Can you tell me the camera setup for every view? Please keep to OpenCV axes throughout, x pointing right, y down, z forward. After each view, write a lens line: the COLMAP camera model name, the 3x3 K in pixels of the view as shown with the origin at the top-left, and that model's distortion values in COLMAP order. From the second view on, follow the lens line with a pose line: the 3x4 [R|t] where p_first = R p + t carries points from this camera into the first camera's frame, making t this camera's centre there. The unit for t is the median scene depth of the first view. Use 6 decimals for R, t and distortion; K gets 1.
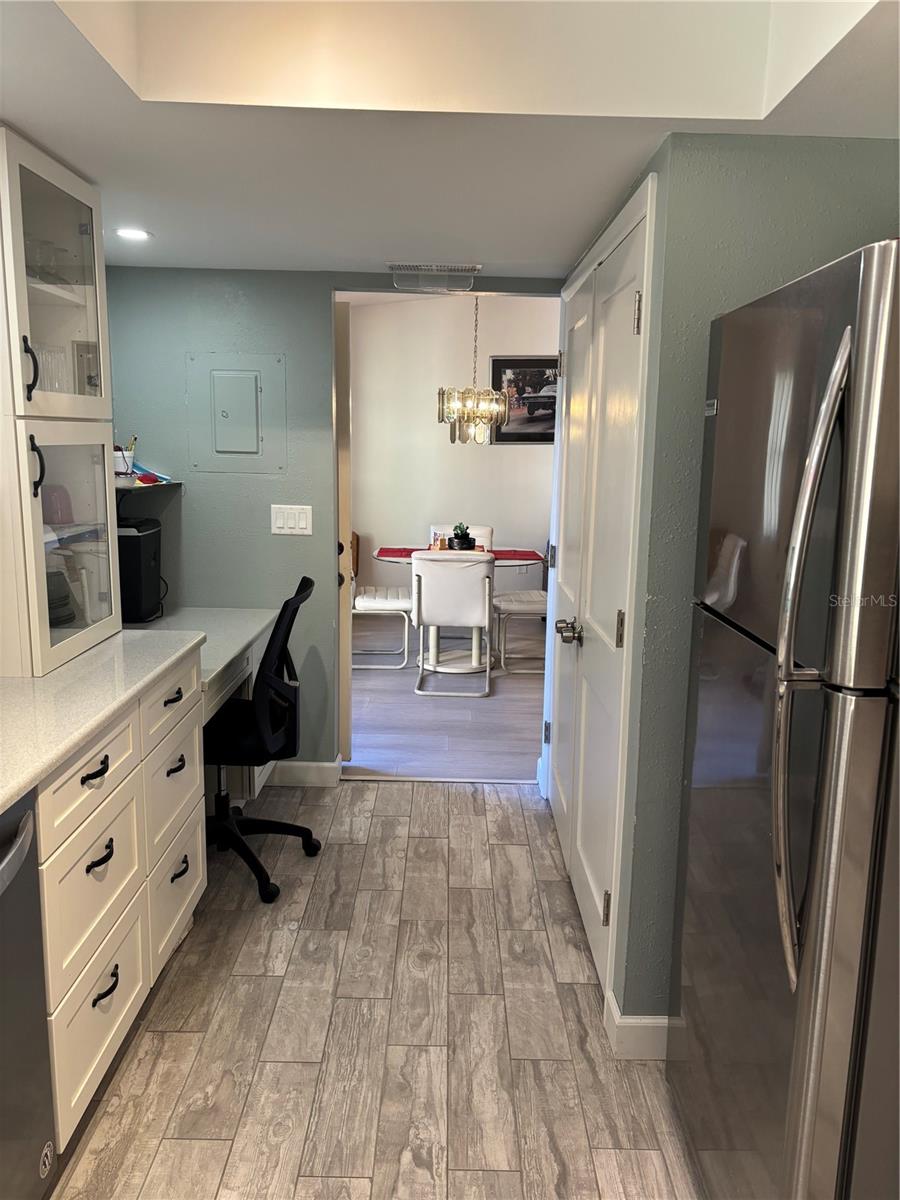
lens RADIAL K [[892.8, 0, 450.0], [0, 892.8, 600.0], [0, 0, 1]] dist [-0.000321, -0.036884]
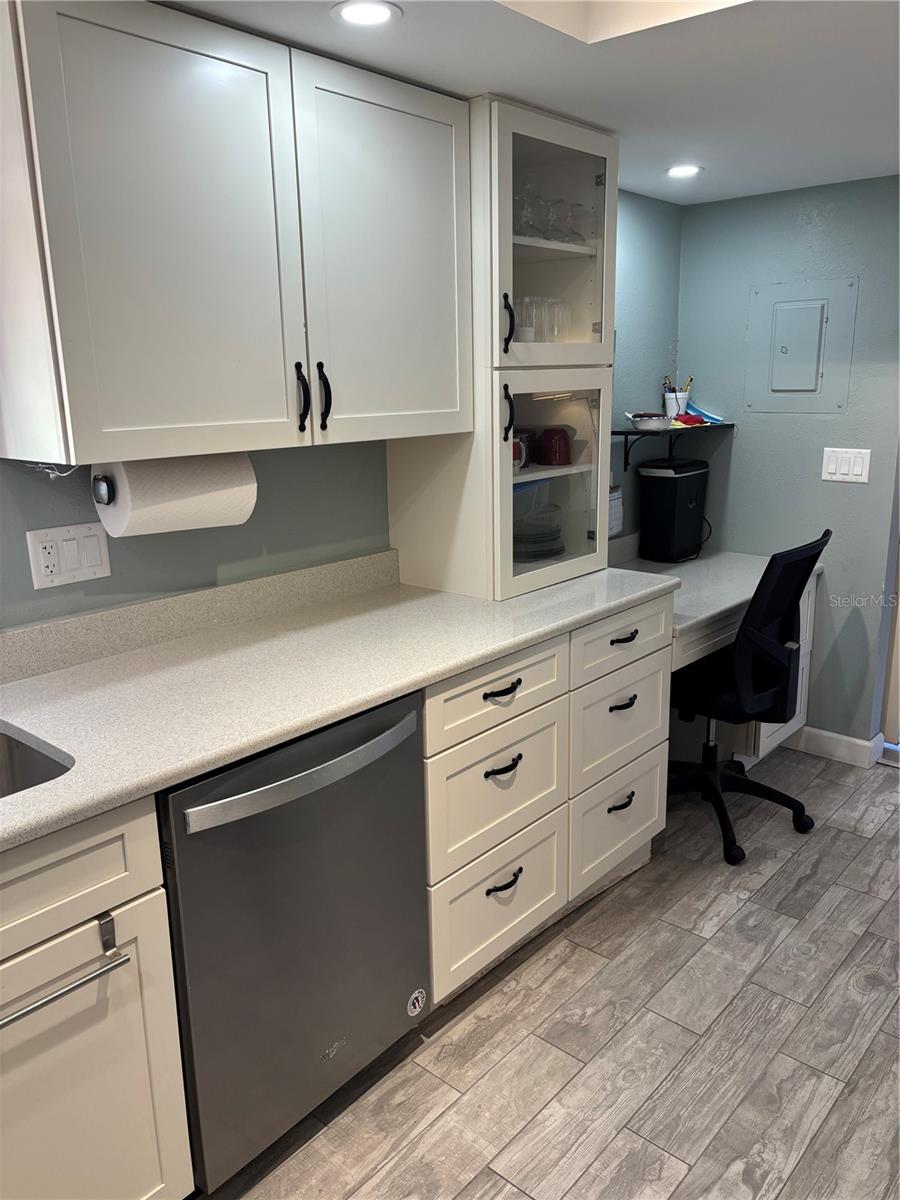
lens RADIAL K [[886.6, 0, 450.0], [0, 886.6, 600.0], [0, 0, 1]] dist [-0.003780, -0.043455]
pose [[0.727258, 0.127957, -0.674331, 0.230281], [-0.079867, 0.991571, 0.102019, -0.022433], [0.681701, -0.020338, 0.731348, 0.121653]]
